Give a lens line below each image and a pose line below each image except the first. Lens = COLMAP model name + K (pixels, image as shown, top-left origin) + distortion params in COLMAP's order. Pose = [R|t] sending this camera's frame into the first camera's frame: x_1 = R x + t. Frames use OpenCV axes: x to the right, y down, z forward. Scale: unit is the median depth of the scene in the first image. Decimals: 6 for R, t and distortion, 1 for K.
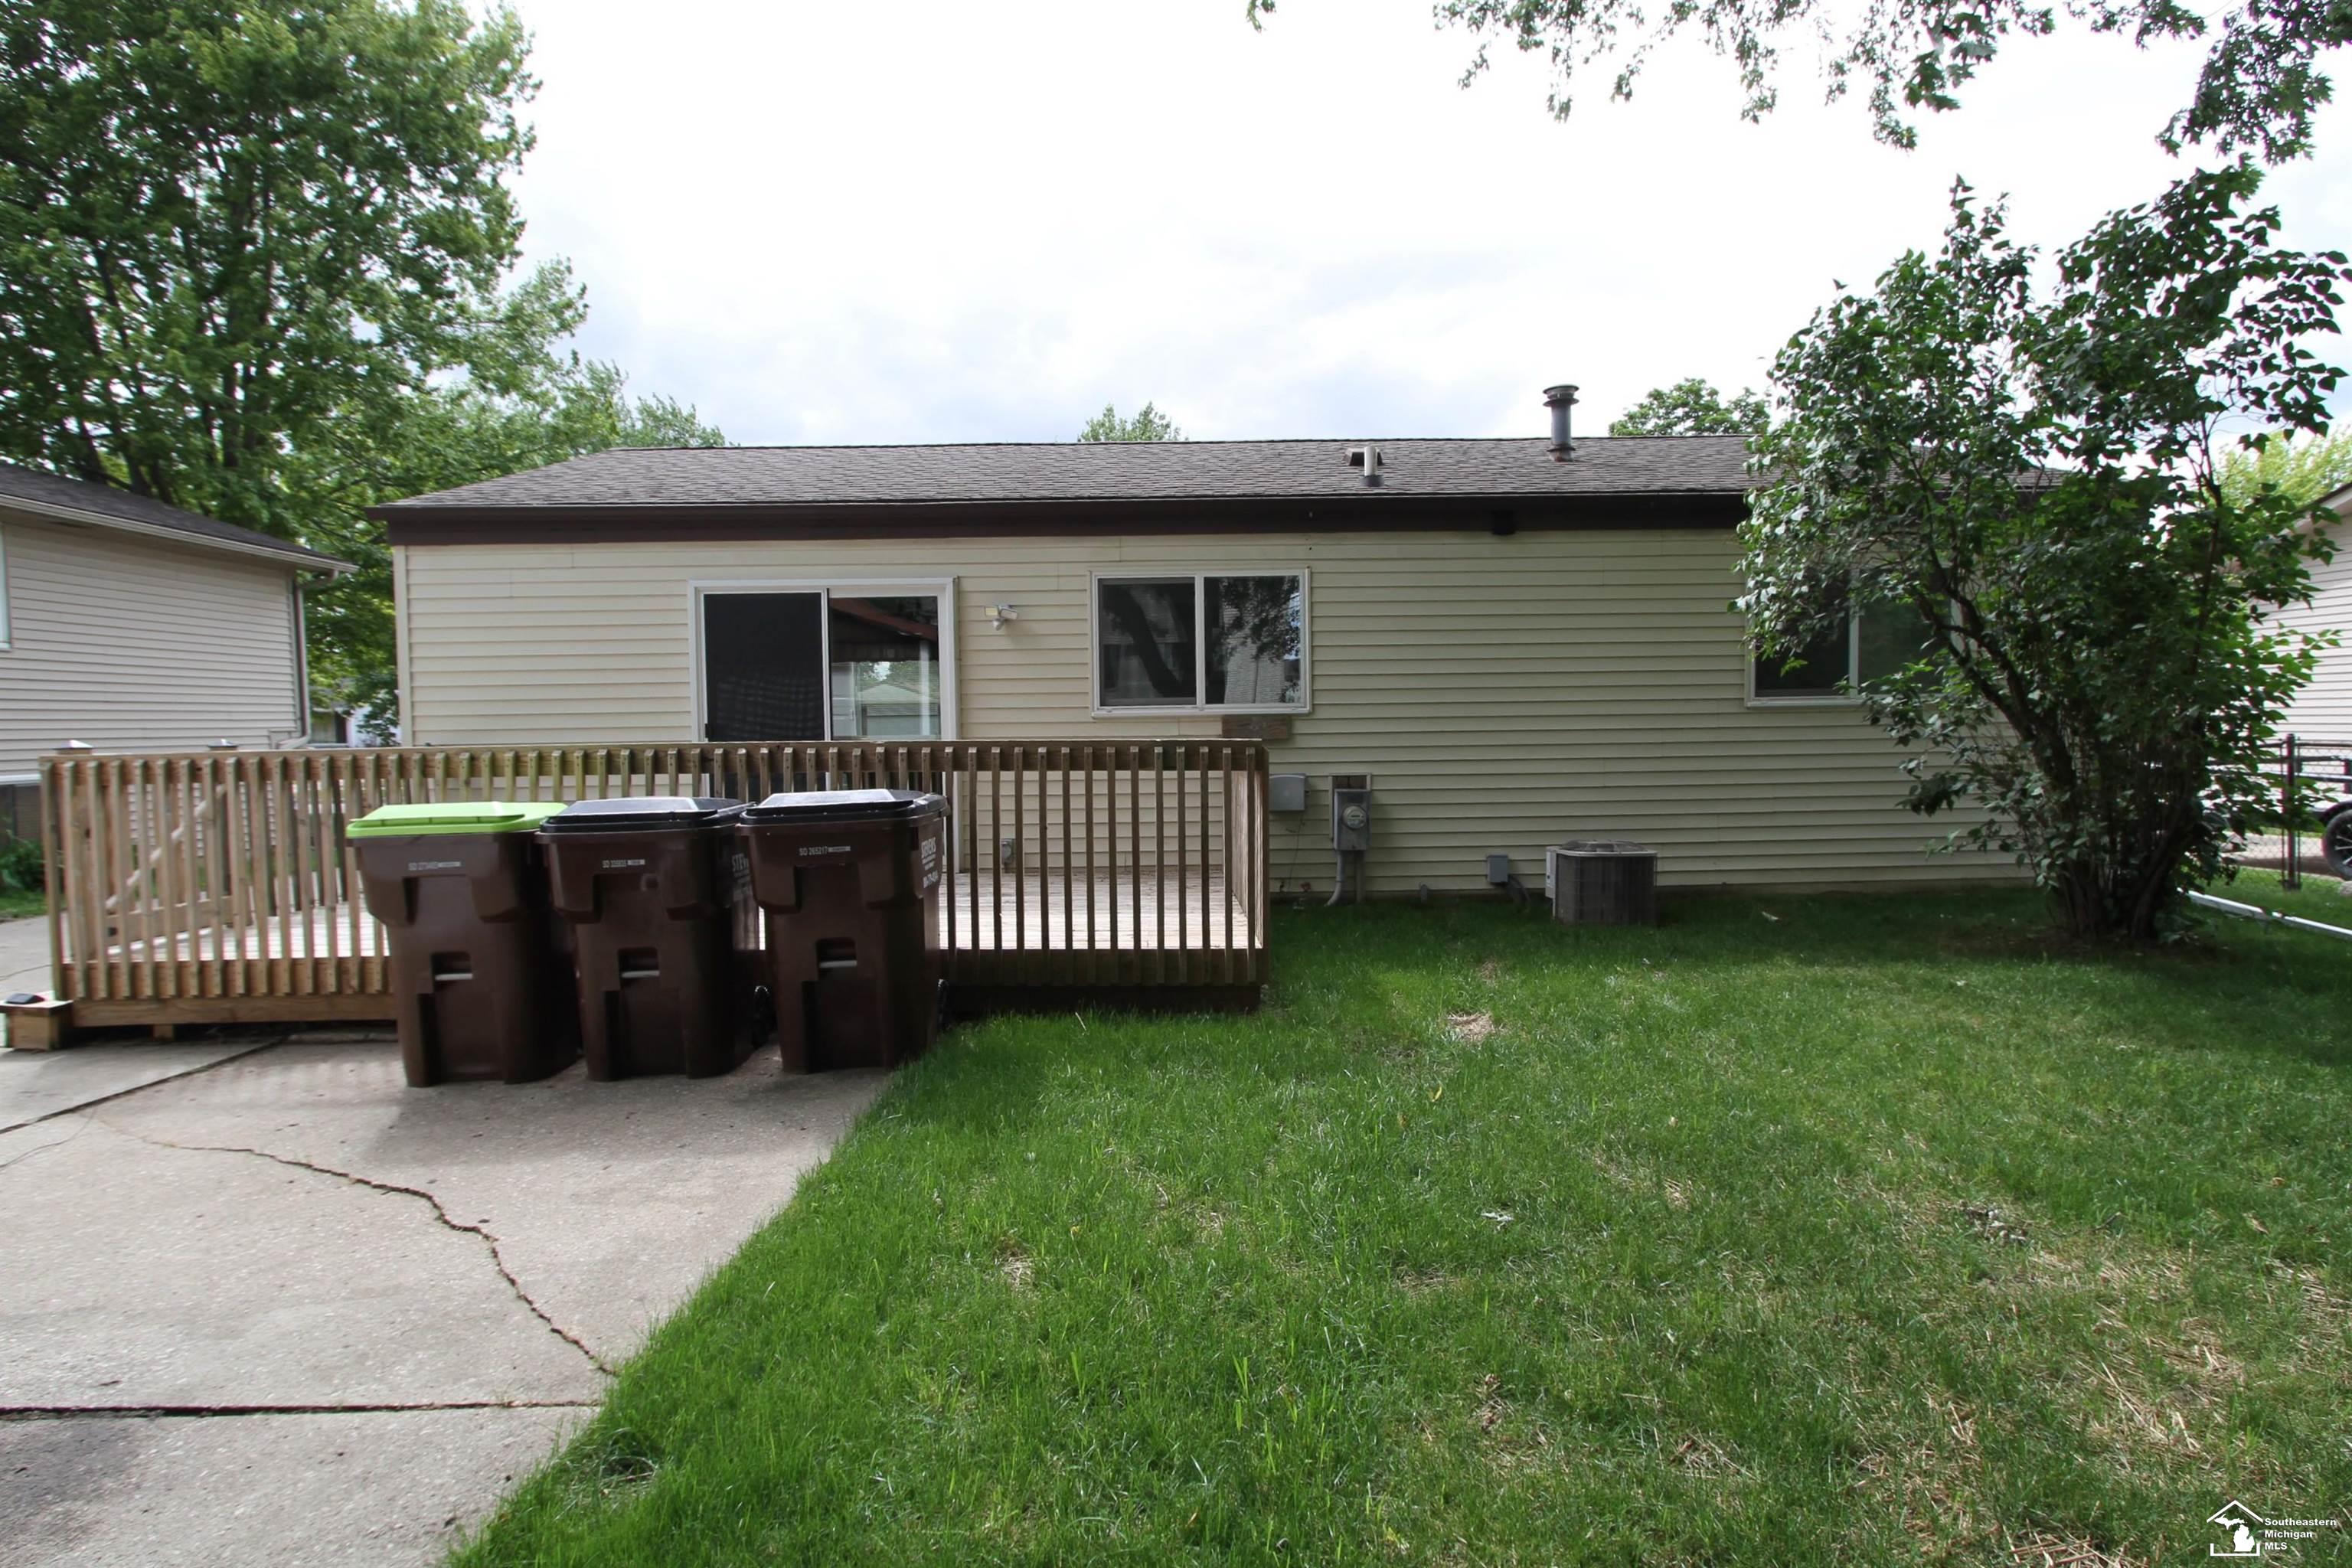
lens RADIAL K [[1090.4, 0, 1165.5], [0, 1090.4, 781.9], [0, 0, 1]] dist [-0.006393, -0.000509]
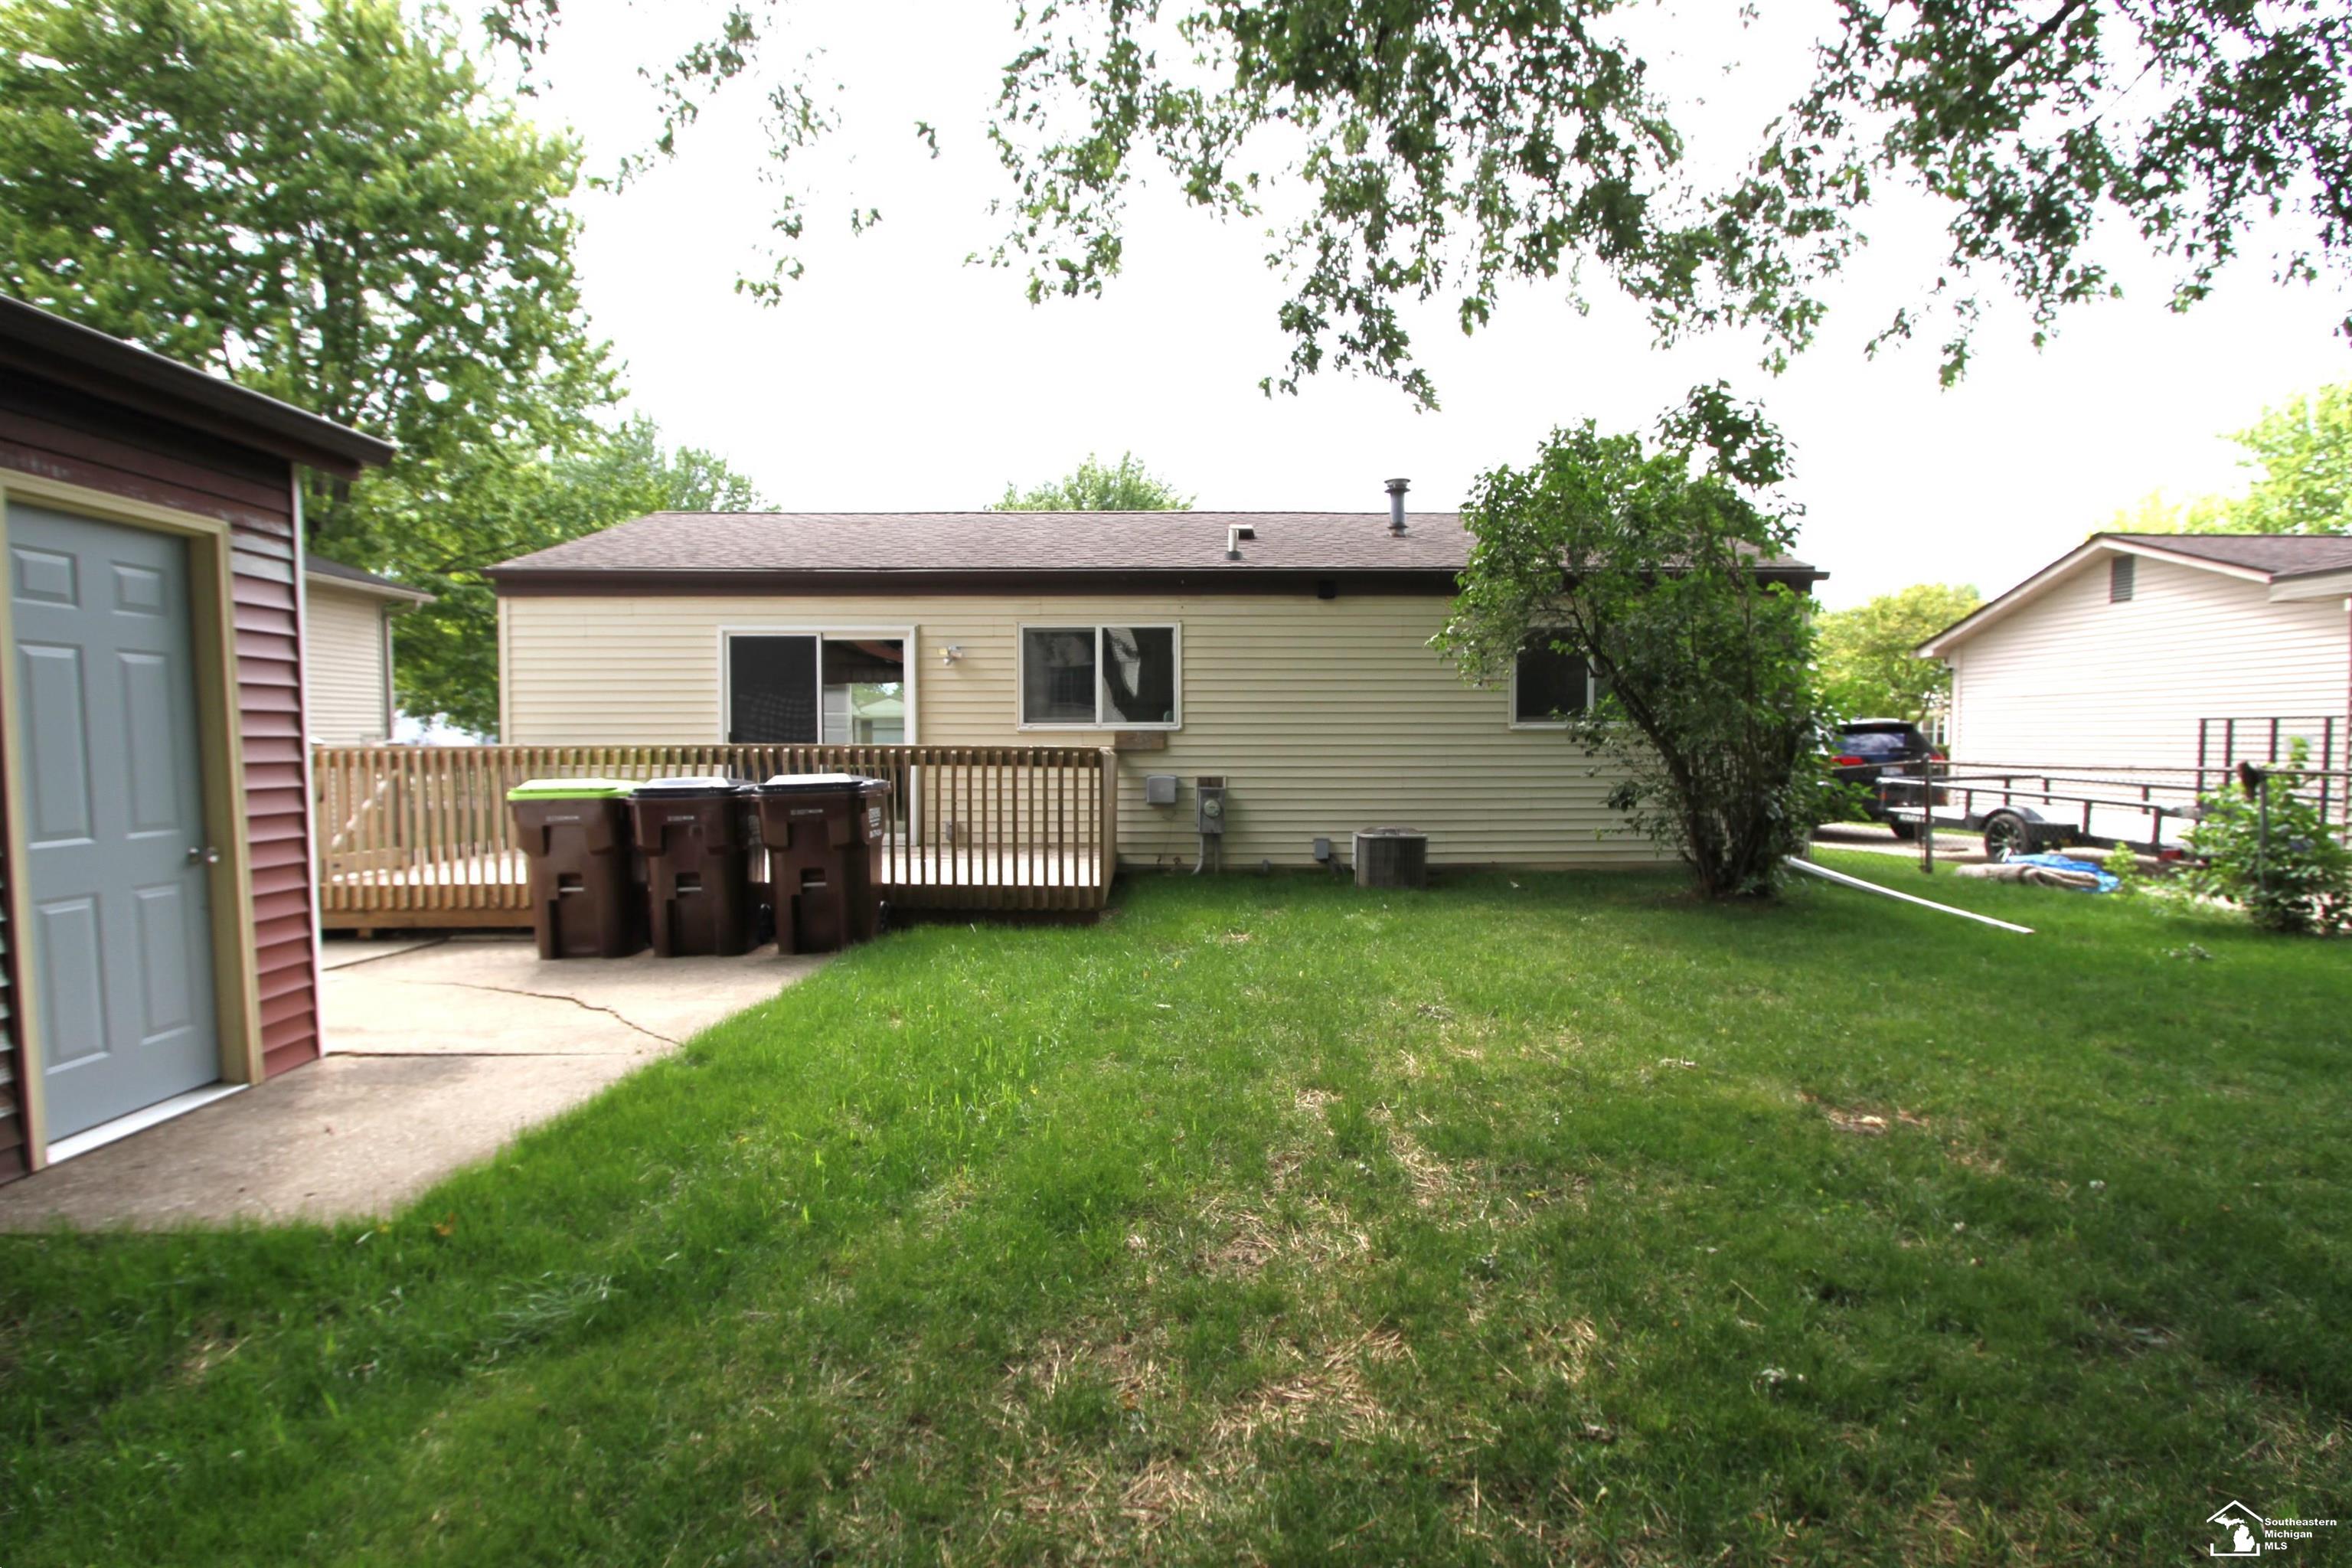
lens RADIAL K [[1090.4, 0, 1165.5], [0, 1090.4, 781.9], [0, 0, 1]] dist [-0.006393, -0.000509]
pose [[0.999849, 0.012404, -0.012170, 0.160752], [-0.012584, 0.999811, -0.014826, 0.025210], [0.011984, 0.014977, 0.999816, -0.408410]]
